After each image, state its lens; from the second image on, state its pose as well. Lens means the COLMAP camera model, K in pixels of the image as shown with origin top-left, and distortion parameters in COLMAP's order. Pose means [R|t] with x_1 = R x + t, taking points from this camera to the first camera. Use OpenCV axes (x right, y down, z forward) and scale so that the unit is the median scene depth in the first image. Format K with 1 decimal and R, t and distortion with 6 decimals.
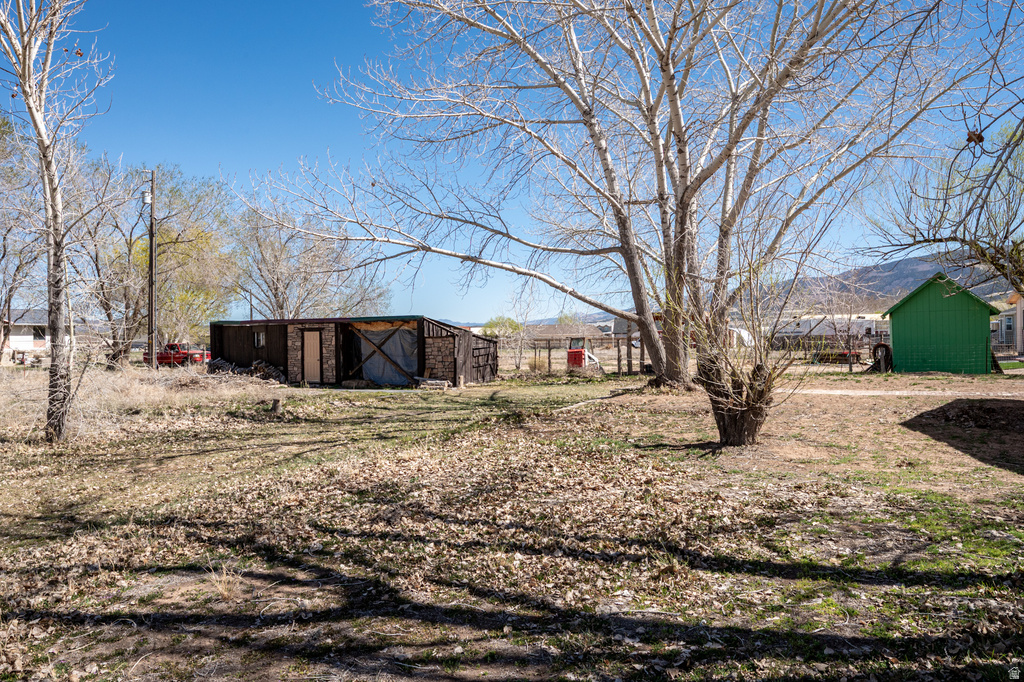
lens RADIAL K [[737.1, 0, 512.0], [0, 737.1, 341.0], [0, 0, 1]] dist [0.000110, -0.000002]
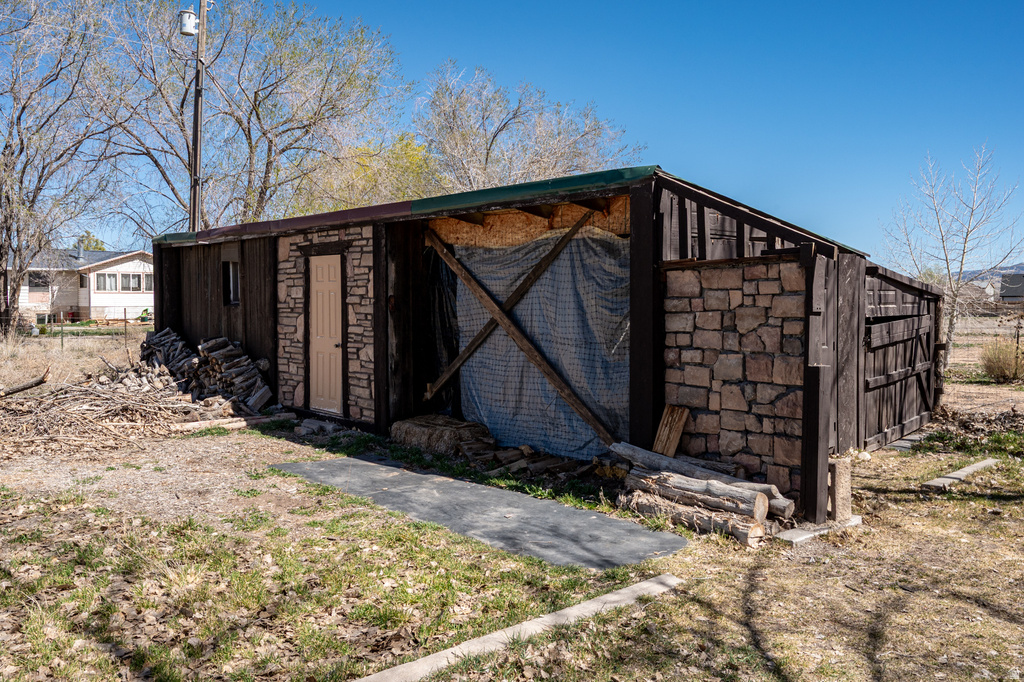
lens RADIAL K [[797.1, 0, 511.8], [0, 797.1, 319.1], [0, 0, 1]] dist [0.001024, 0.000118]
pose [[0.920983, 0.021513, -0.389009, -0.064036], [-0.013469, 0.999636, 0.023394, 0.005693], [0.389370, -0.016306, 0.920937, 0.727294]]
